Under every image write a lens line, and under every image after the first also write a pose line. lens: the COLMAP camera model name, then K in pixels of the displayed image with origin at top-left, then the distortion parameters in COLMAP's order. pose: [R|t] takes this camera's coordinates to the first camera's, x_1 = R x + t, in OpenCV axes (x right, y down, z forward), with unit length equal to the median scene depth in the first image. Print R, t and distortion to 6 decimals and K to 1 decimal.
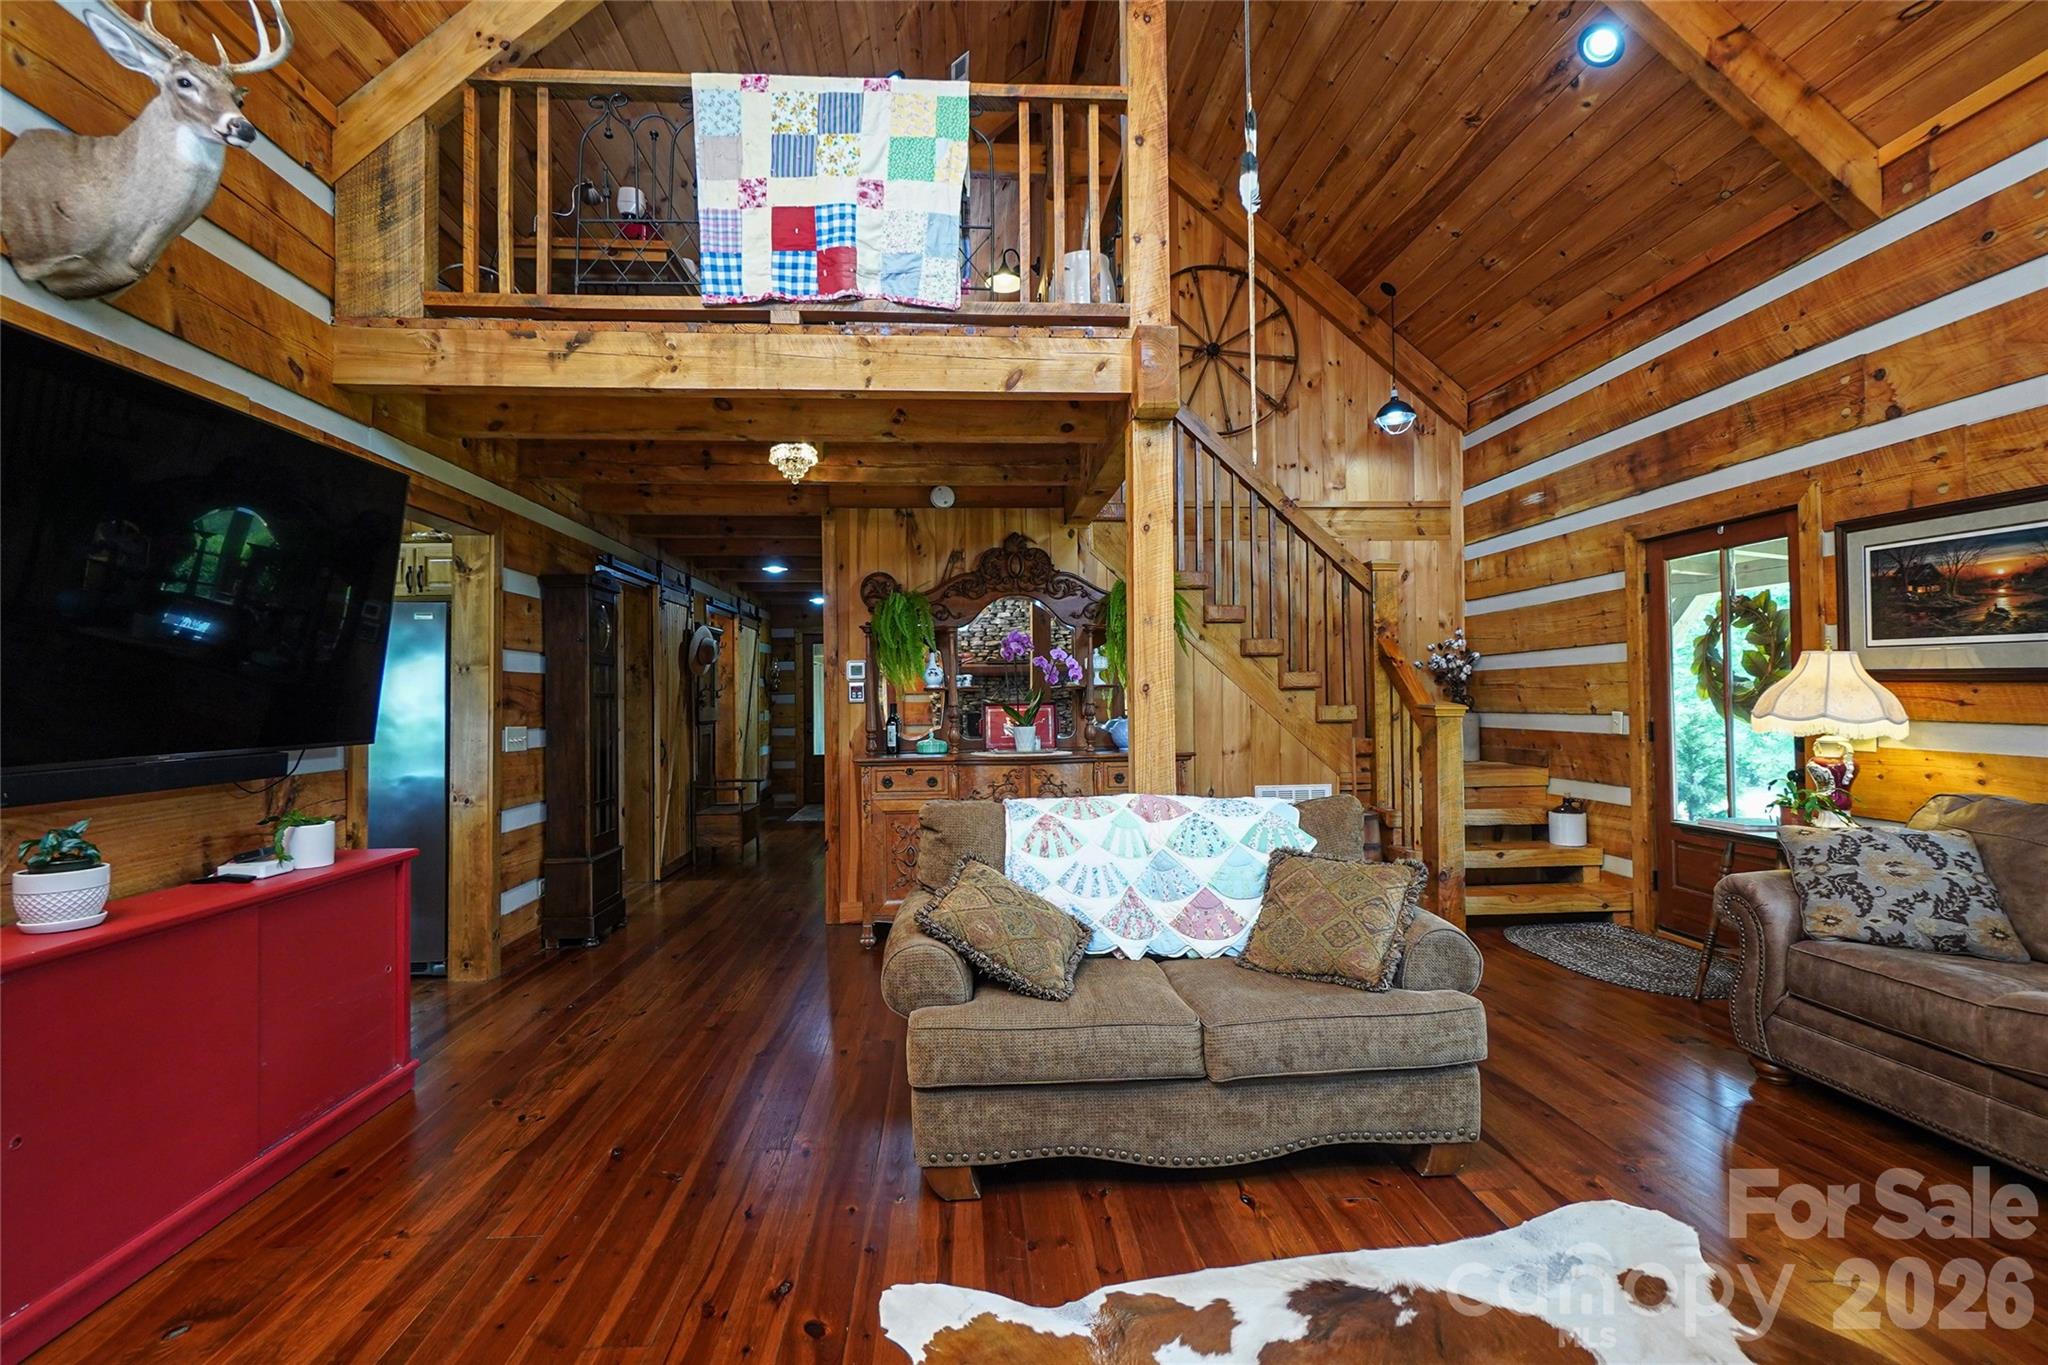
lens RADIAL K [[898.2, 0, 989.8], [0, 898.2, 685.2], [0, 0, 1]] dist [-0.011182, 0.004723]
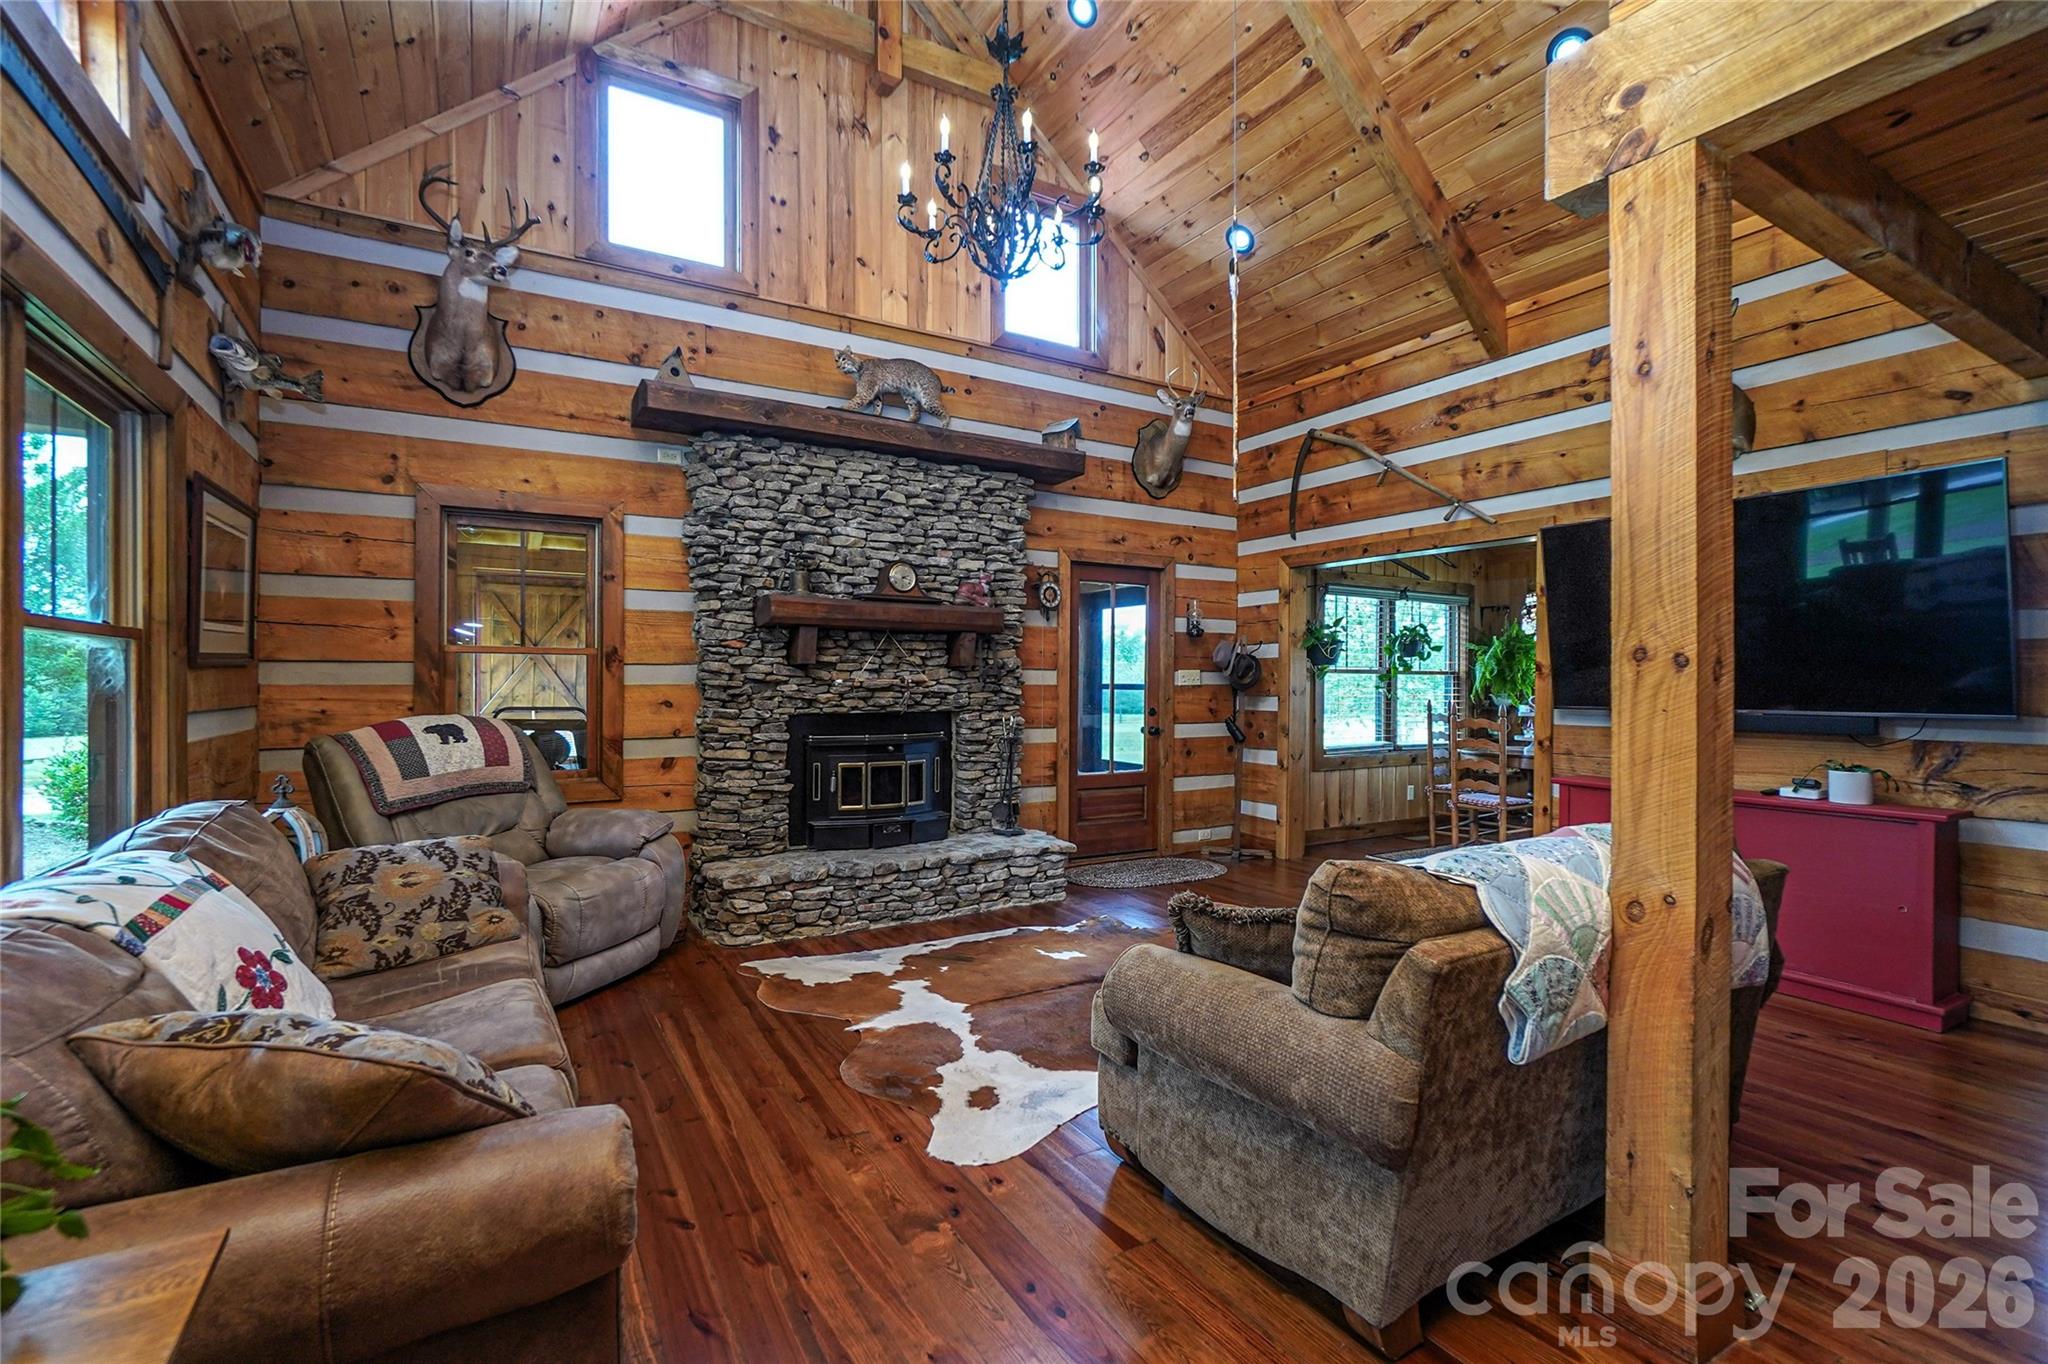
lens RADIAL K [[898.2, 0, 1014.6], [0, 898.2, 672.9], [0, 0, 1]] dist [-0.011182, 0.004723]
pose [[-0.884491, 0.004906, -0.466532, 0.766737], [0.012198, 0.999846, -0.012612, 0.010798], [0.466399, -0.016846, -0.884414, 1.299879]]
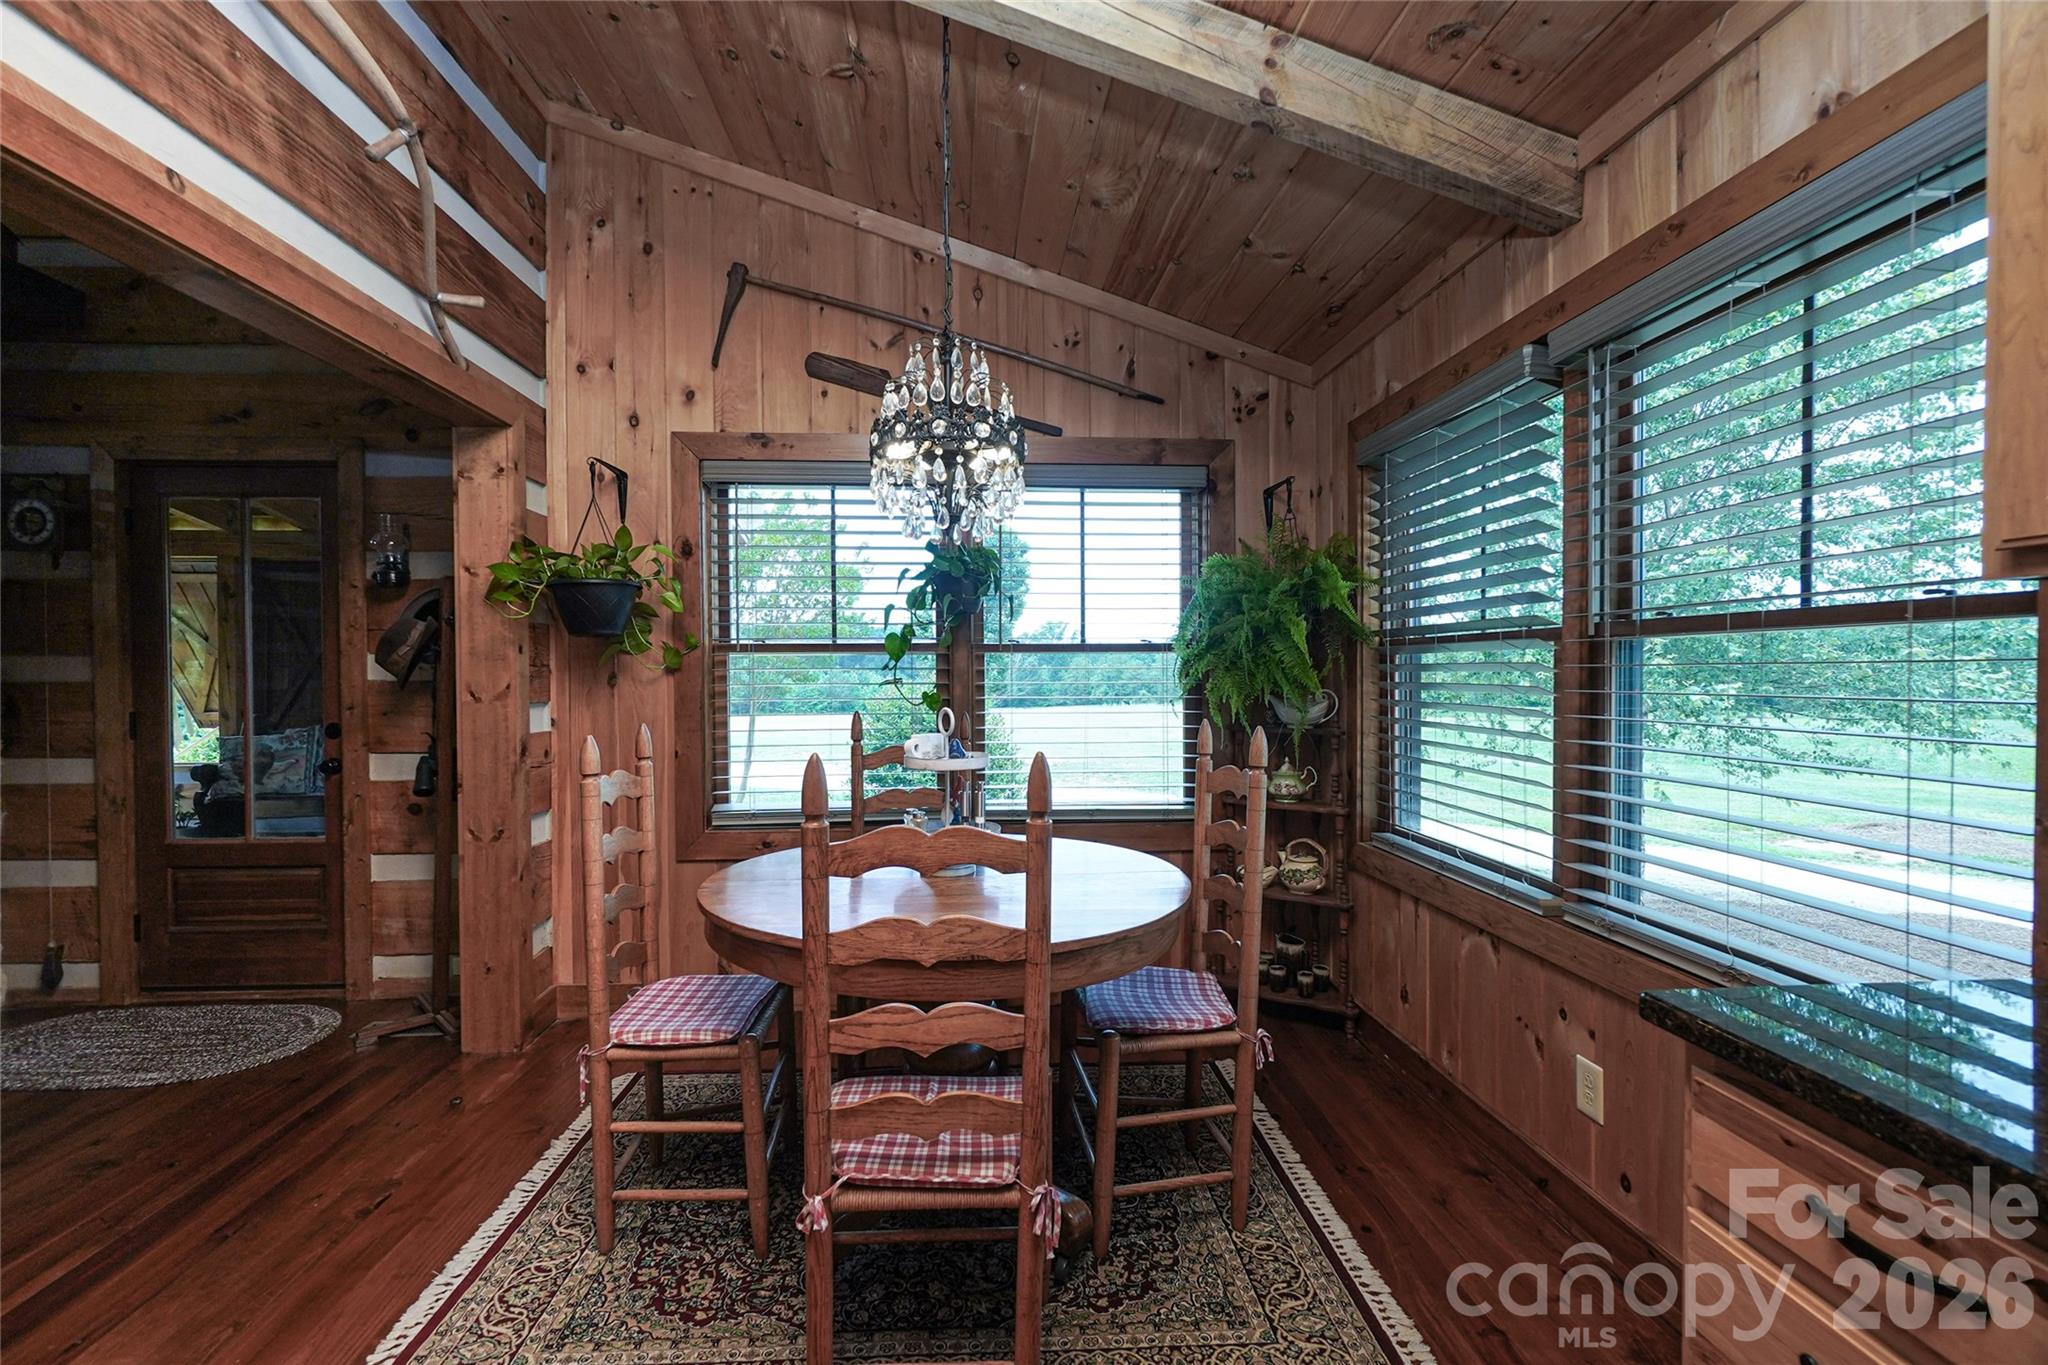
lens RADIAL K [[898.2, 0, 1016.1], [0, 898.2, 684.4], [0, 0, 1]] dist [-0.011182, 0.004723]
pose [[-0.999793, 0.017712, -0.009991, -1.163240], [0.017695, 0.999842, 0.001800, 0.031873], [0.010021, 0.001622, -0.999948, 0.776521]]
